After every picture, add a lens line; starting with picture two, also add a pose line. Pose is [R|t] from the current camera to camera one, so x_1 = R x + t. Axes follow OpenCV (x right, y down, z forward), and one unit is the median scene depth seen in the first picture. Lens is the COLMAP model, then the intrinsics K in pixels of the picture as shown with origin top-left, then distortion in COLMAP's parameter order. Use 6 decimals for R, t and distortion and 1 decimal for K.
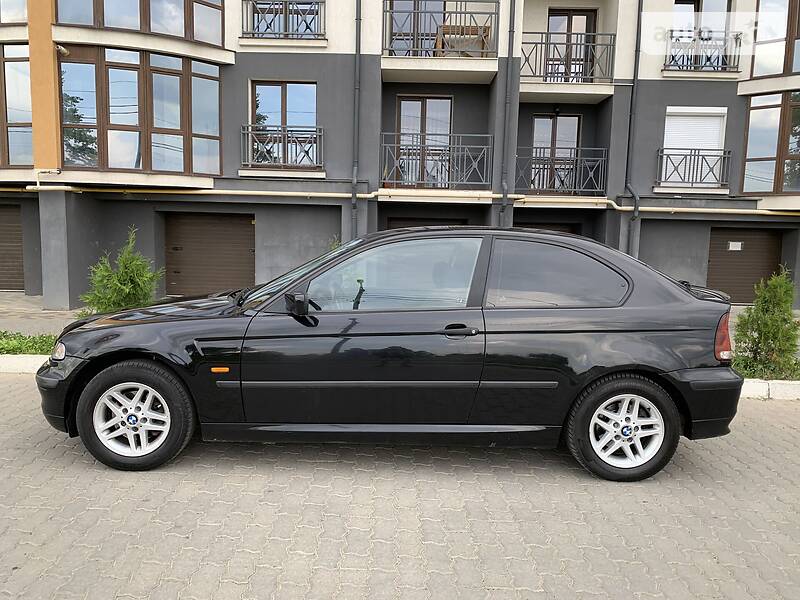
lens RADIAL K [[611.0, 0, 398.7], [0, 611.0, 299.5], [0, 0, 1]] dist [0.006944, 0.000254]
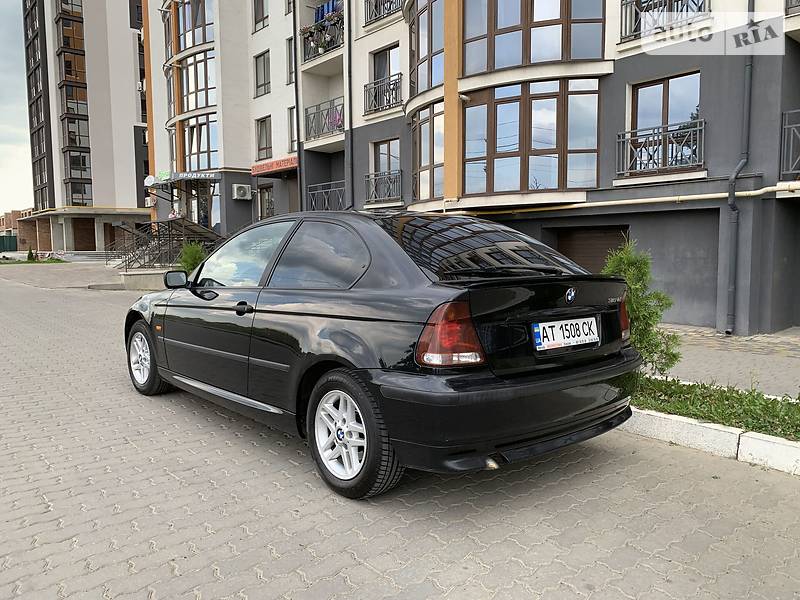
lens RADIAL K [[612.7, 0, 395.8], [0, 612.7, 298.6], [0, 0, 1]] dist [0.011580, 0.000657]
pose [[0.654132, 0.030881, -0.755750, 0.268998], [-0.061161, 0.998054, -0.012156, 0.008162], [0.753904, 0.054175, 0.654747, 0.123852]]
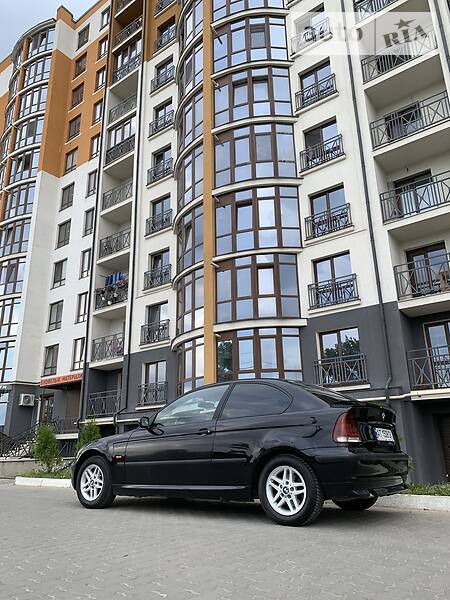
lens RADIAL K [[456.1, 0, 225.3], [0, 456.1, 293.7], [0, 0, 1]] dist [0.047386, -0.003760]
pose [[0.800679, -0.231456, -0.552577, 0.267390], [-0.029304, 0.906120, -0.422005, 0.066857], [0.598377, 0.354084, 0.718728, -0.047433]]
